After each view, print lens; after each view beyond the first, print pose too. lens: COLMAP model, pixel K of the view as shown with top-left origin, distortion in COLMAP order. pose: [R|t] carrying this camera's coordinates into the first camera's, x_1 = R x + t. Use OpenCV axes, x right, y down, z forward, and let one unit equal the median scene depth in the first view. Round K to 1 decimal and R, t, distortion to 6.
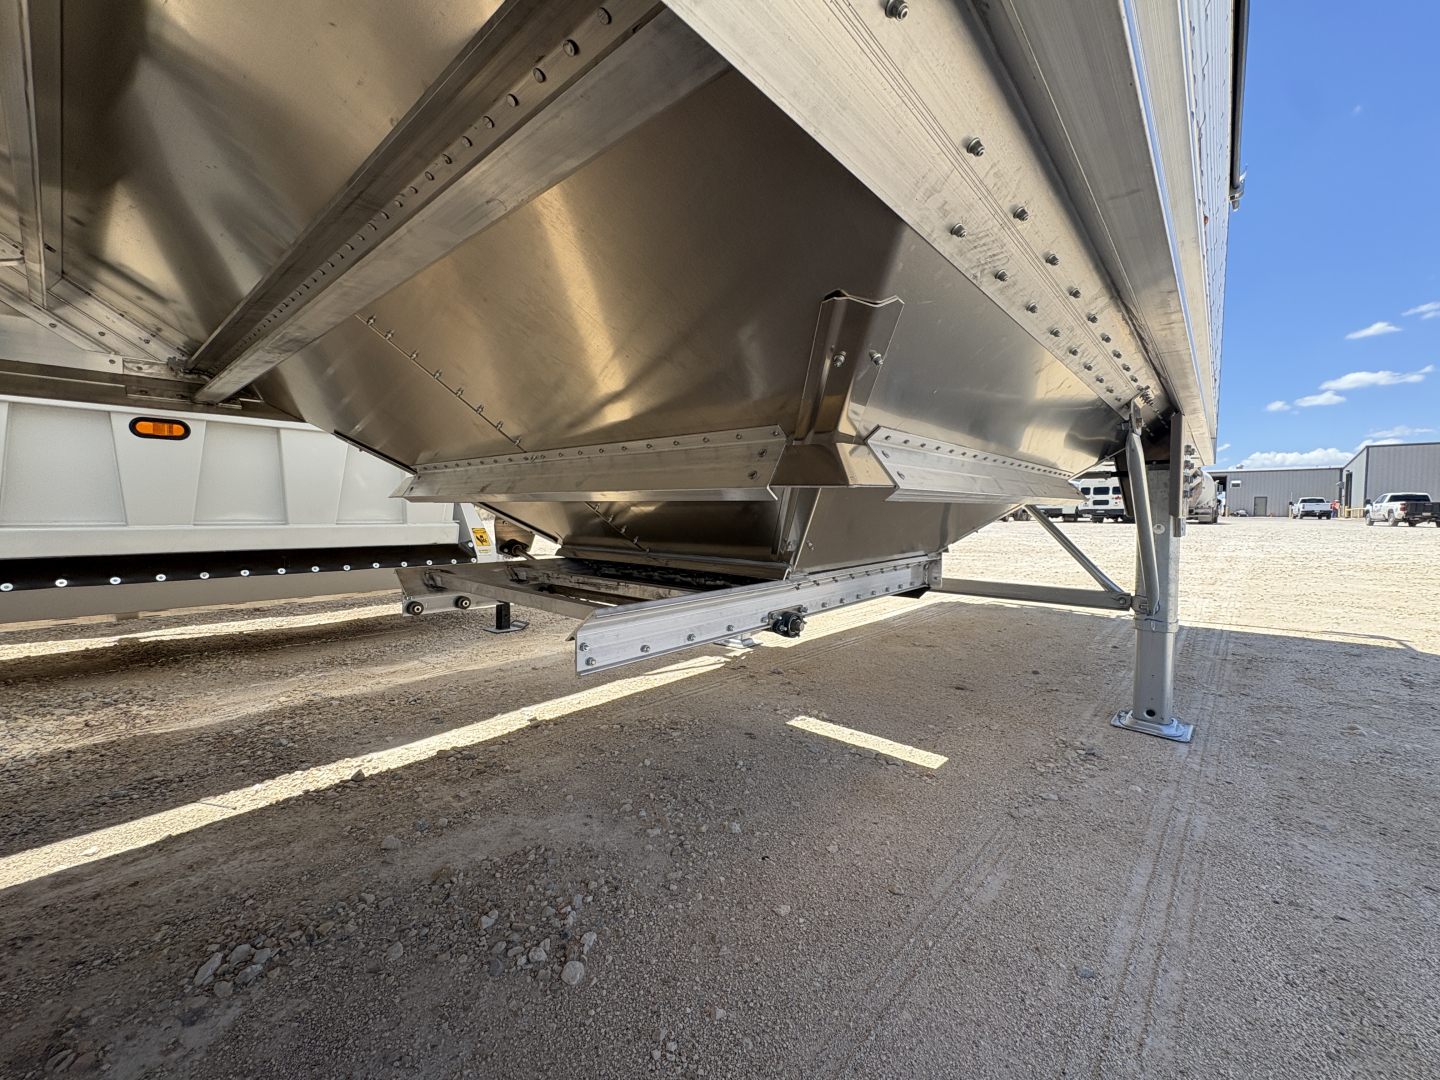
lens RADIAL K [[576.2, 0, 720.0], [0, 576.2, 540.0], [0, 0, 1]] dist [0.000521, 0.000318]
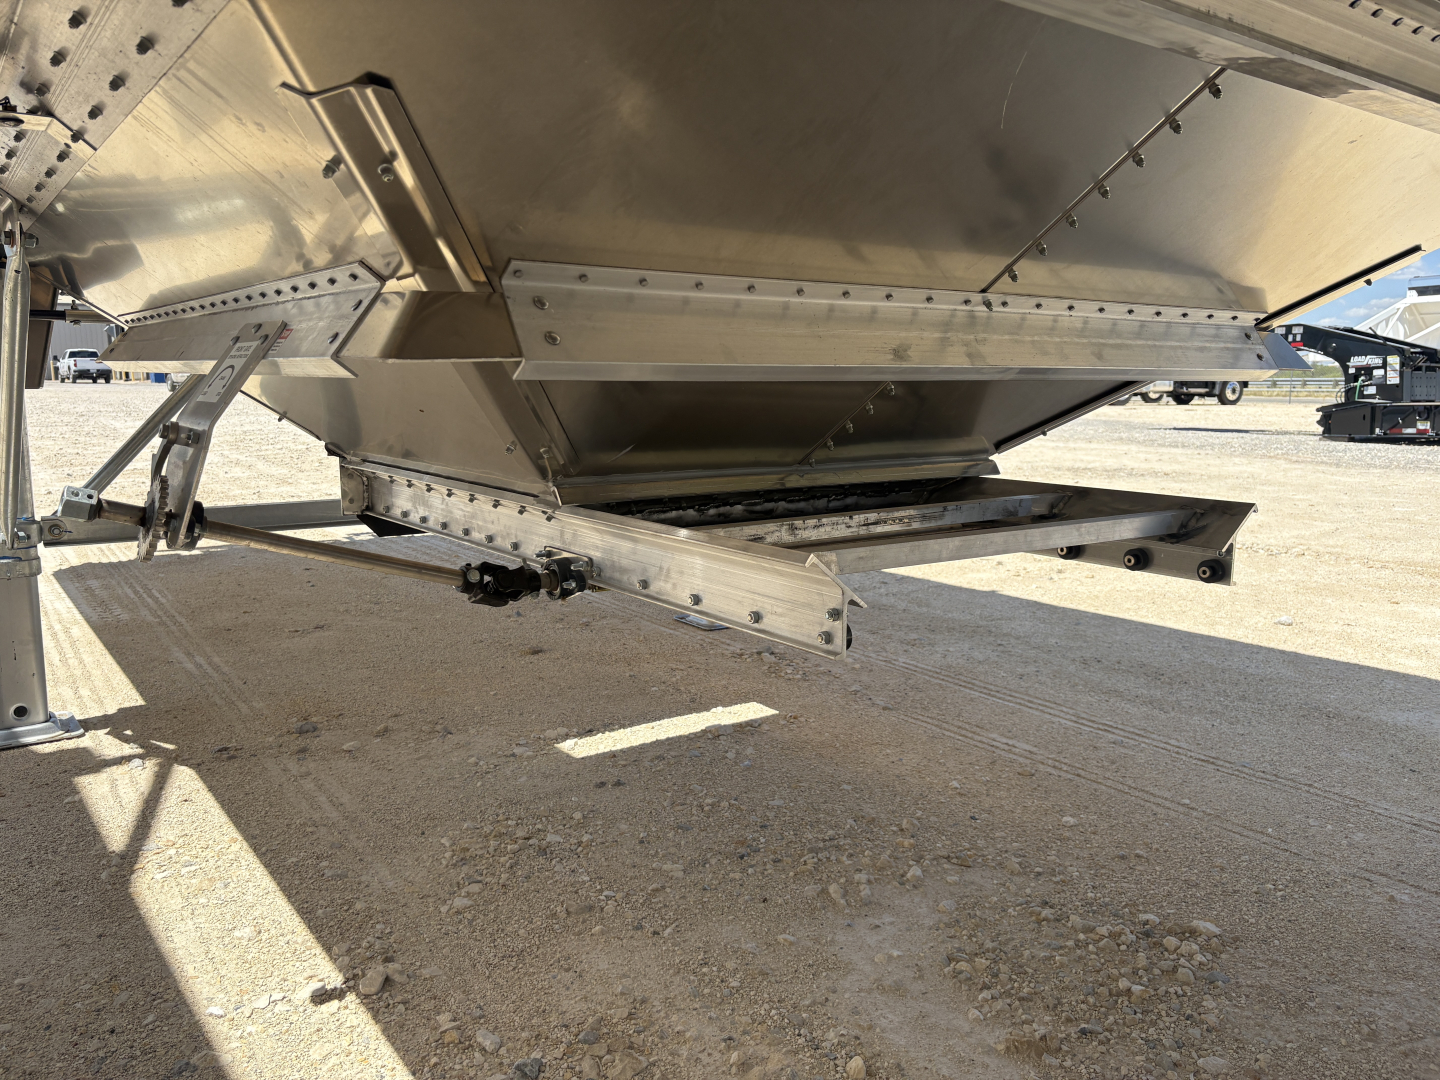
lens RADIAL K [[1089.1, 0, 711.9], [0, 1089.1, 585.9], [0, 0, 1]] dist [0.006218, 0.004264]
pose [[0.233262, -0.193834, 0.952899, -0.870302], [0.055378, 0.980990, 0.185991, -0.047526], [-0.970836, 0.009385, 0.239562, 0.608189]]
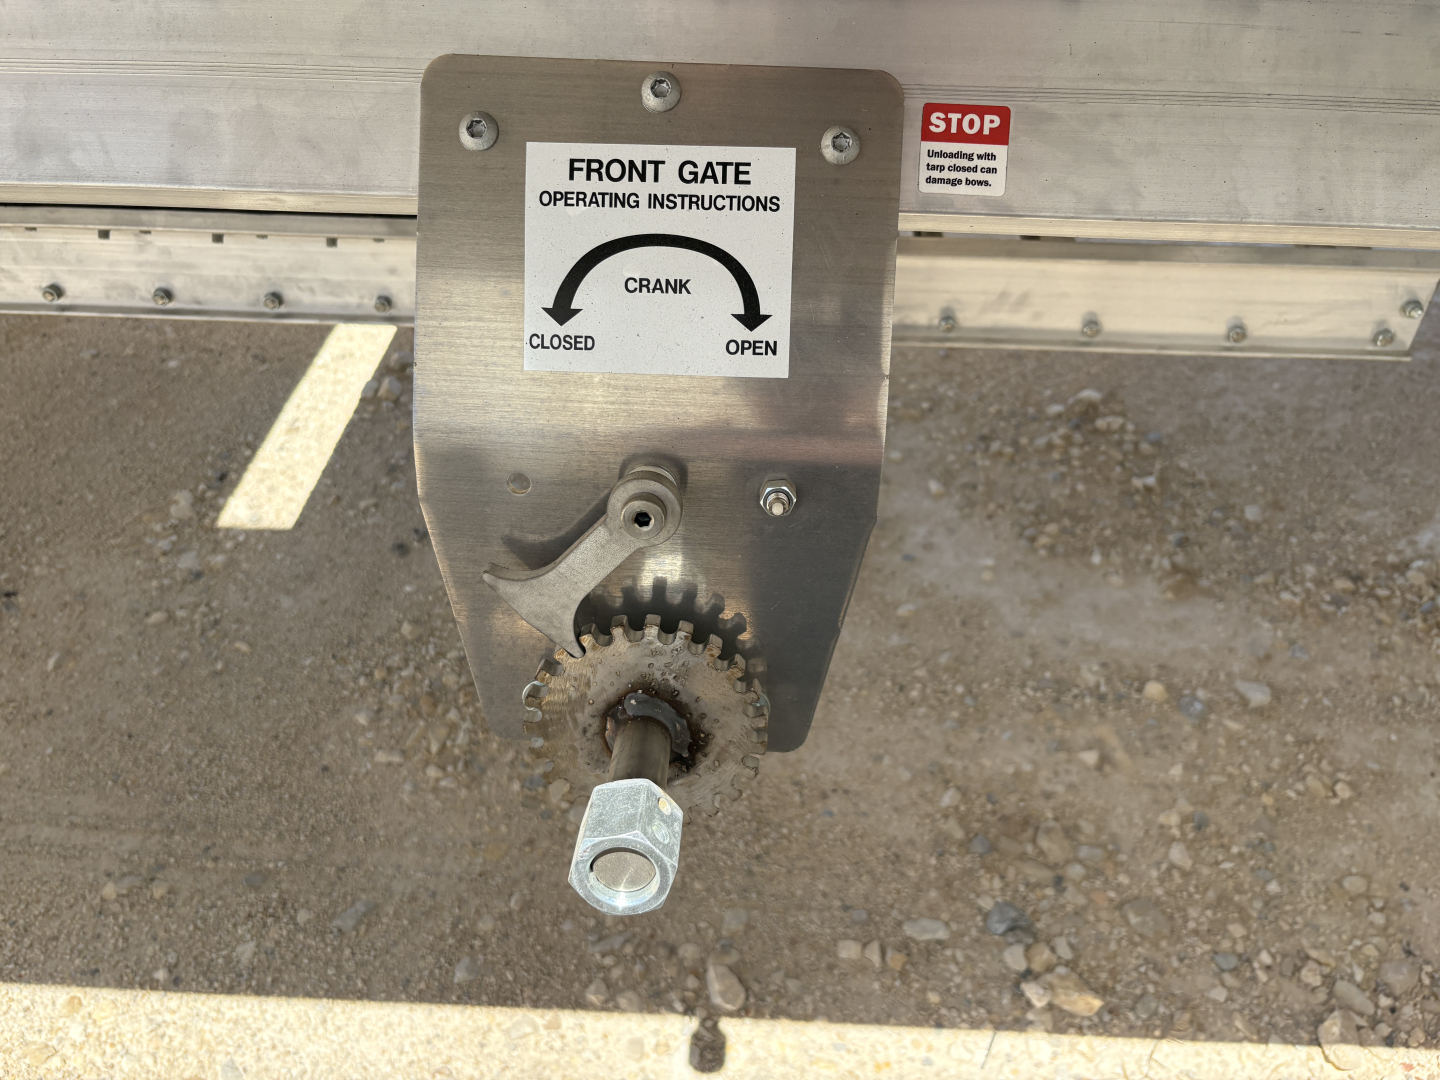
lens RADIAL K [[1089.1, 0, 711.9], [0, 1089.1, 585.9], [0, 0, 1]] dist [0.006218, 0.004264]
pose [[-0.615752, -0.548773, 0.565419, -0.491663], [0.033902, 0.698474, 0.714832, -0.163709], [-0.787211, 0.459328, -0.411482, 1.101206]]
